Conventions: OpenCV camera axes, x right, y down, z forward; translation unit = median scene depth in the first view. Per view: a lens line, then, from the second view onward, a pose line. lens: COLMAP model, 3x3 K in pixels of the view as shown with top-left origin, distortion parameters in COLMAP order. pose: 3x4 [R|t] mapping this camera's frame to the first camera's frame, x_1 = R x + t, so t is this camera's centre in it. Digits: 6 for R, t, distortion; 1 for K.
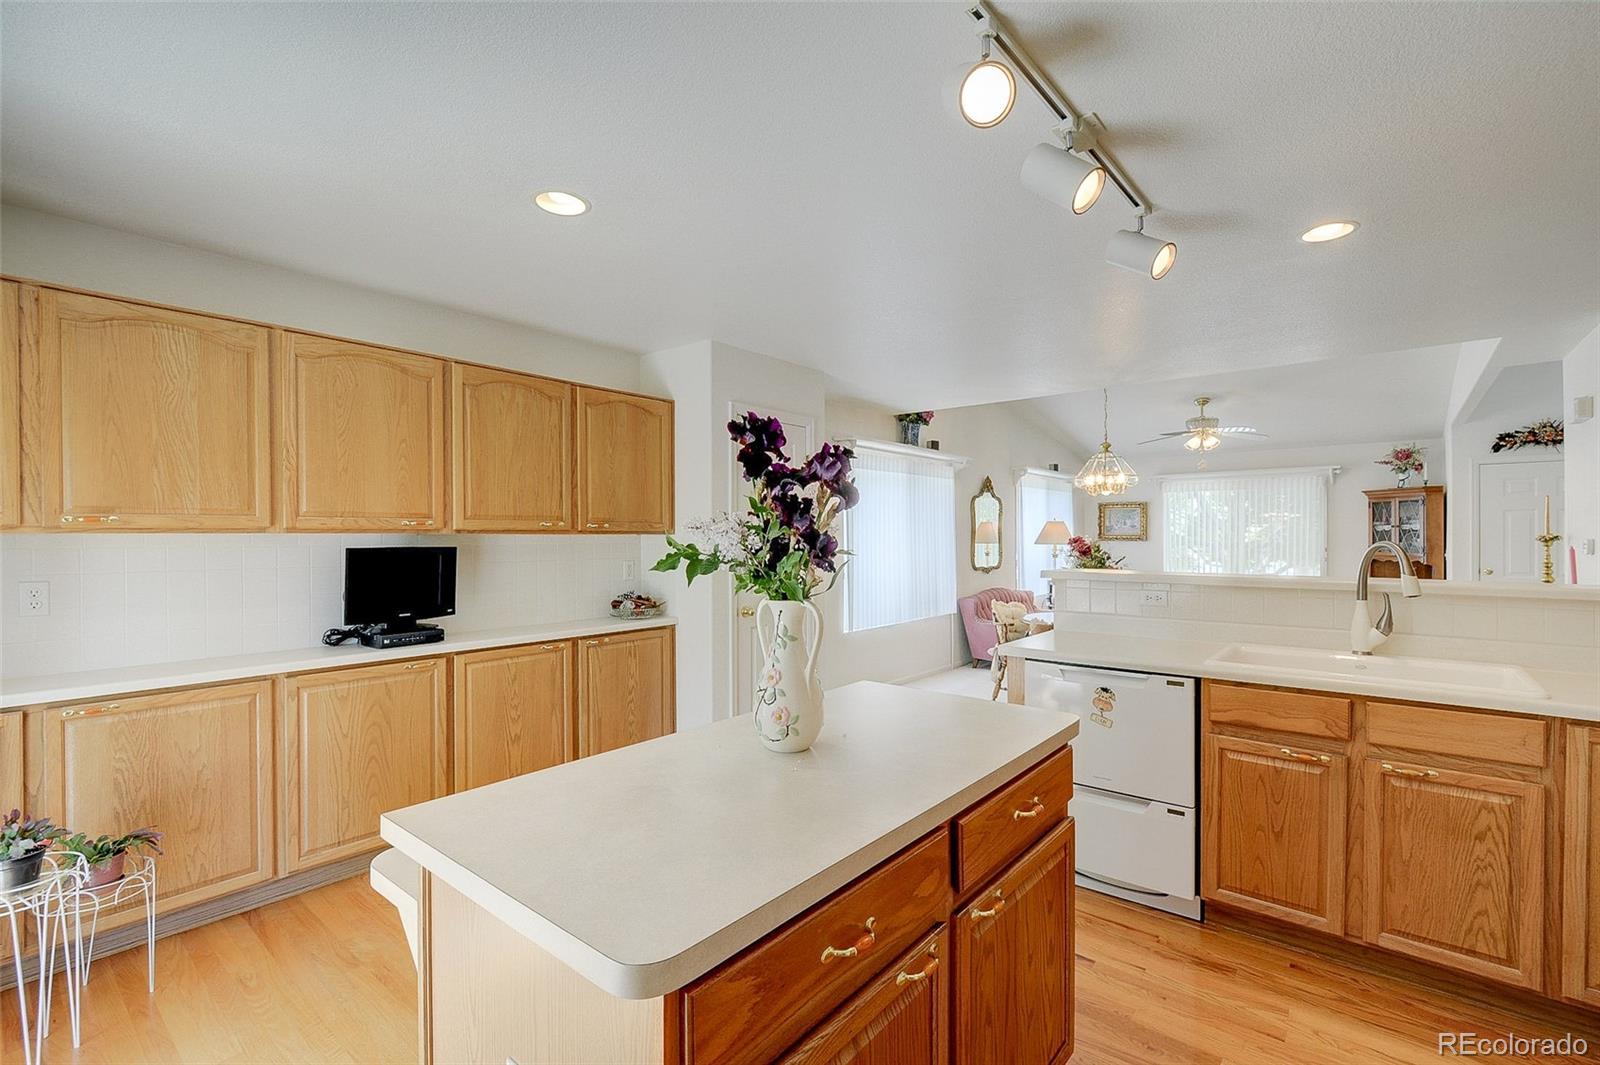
lens RADIAL K [[716.3, 0, 804.0], [0, 716.3, 548.0], [0, 0, 1]] dist [0.022050, -0.000350]
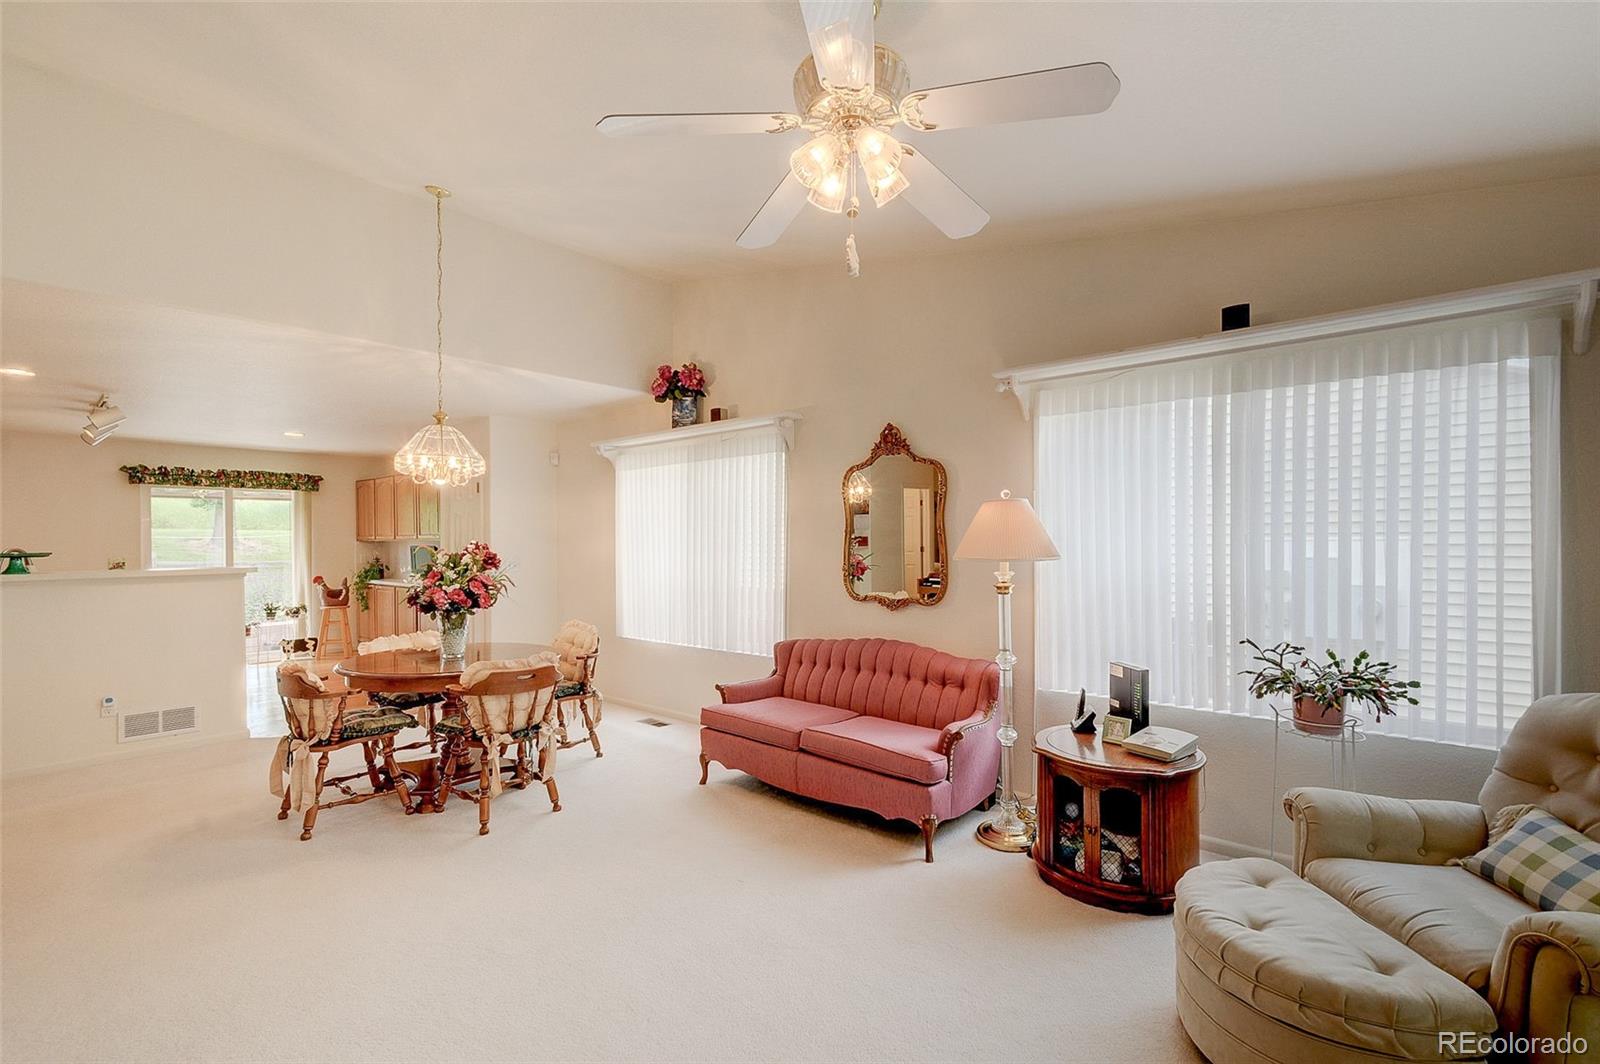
lens RADIAL K [[716.3, 0, 804.0], [0, 716.3, 547.5], [0, 0, 1]] dist [0.022050, -0.000350]
pose [[-0.024720, 0.019449, -0.999505, 1.166398], [-0.003764, 0.999802, 0.019548, -0.030146], [0.999687, 0.004246, -0.024641, 1.423643]]
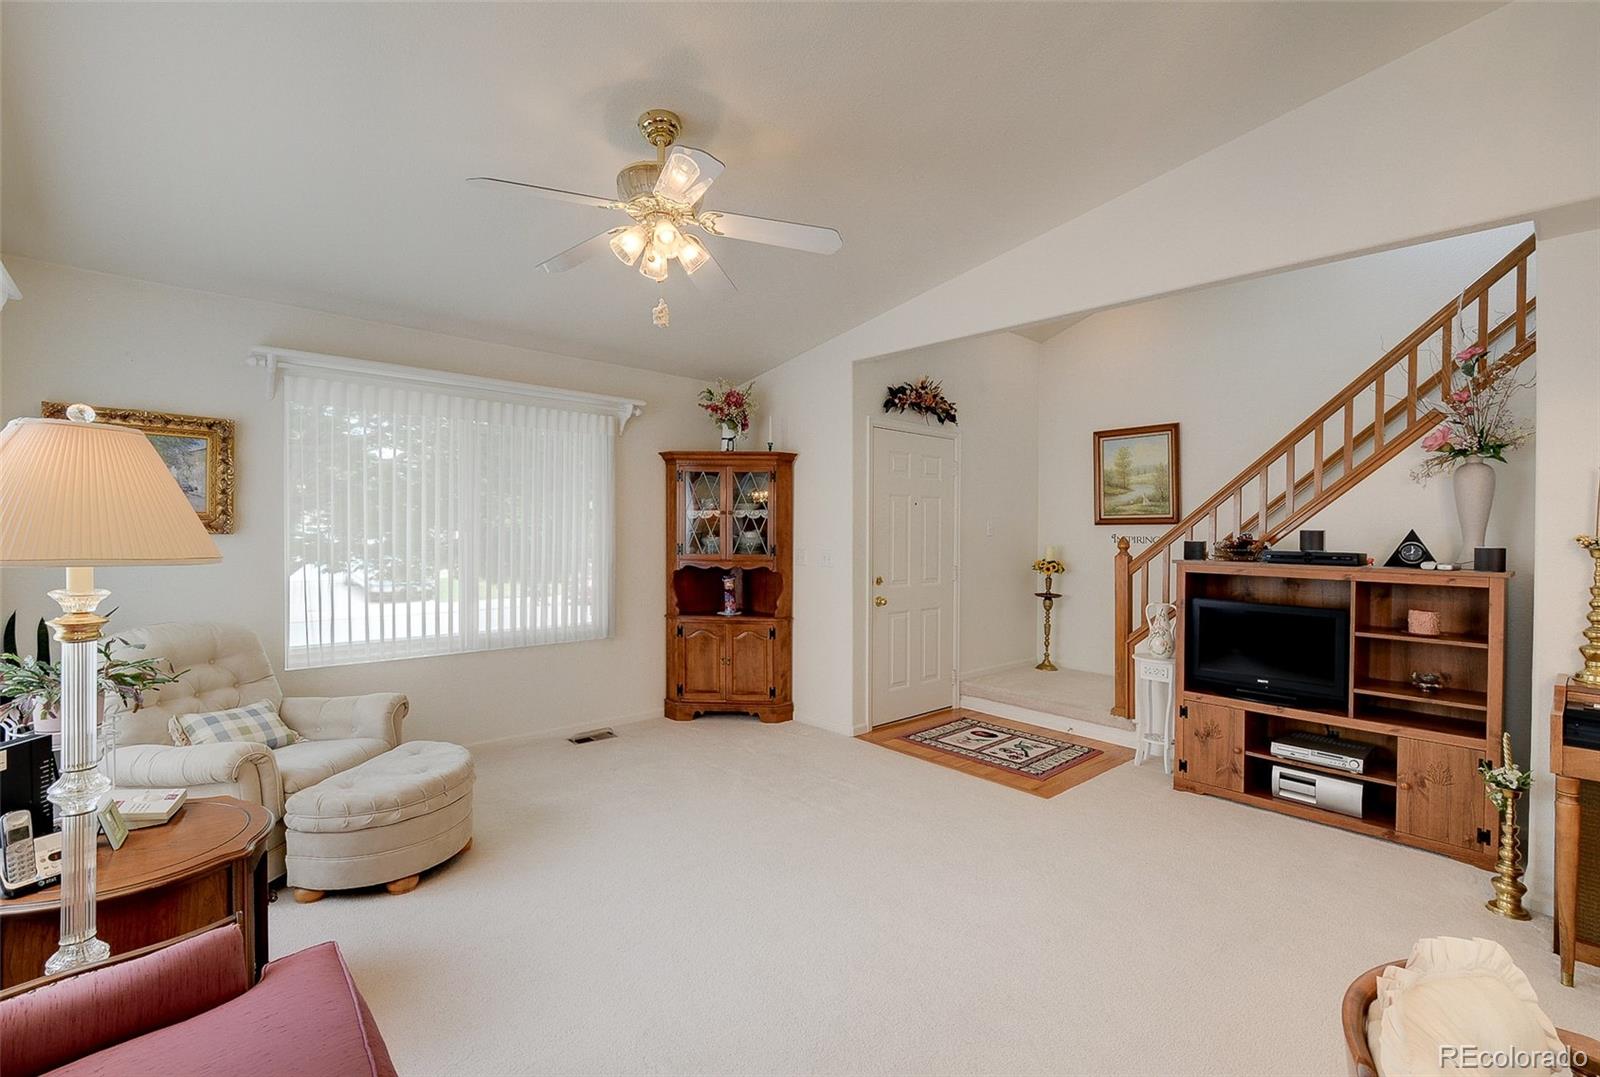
lens RADIAL K [[712.8, 0, 806.3], [0, 712.8, 528.2], [0, 0, 1]] dist [0.000783, -0.000187]
pose [[0.136738, 0.007266, 0.990581, 0.328896], [0.003870, 0.999962, -0.007869, -0.016650], [-0.990600, 0.004910, 0.136705, 1.278145]]
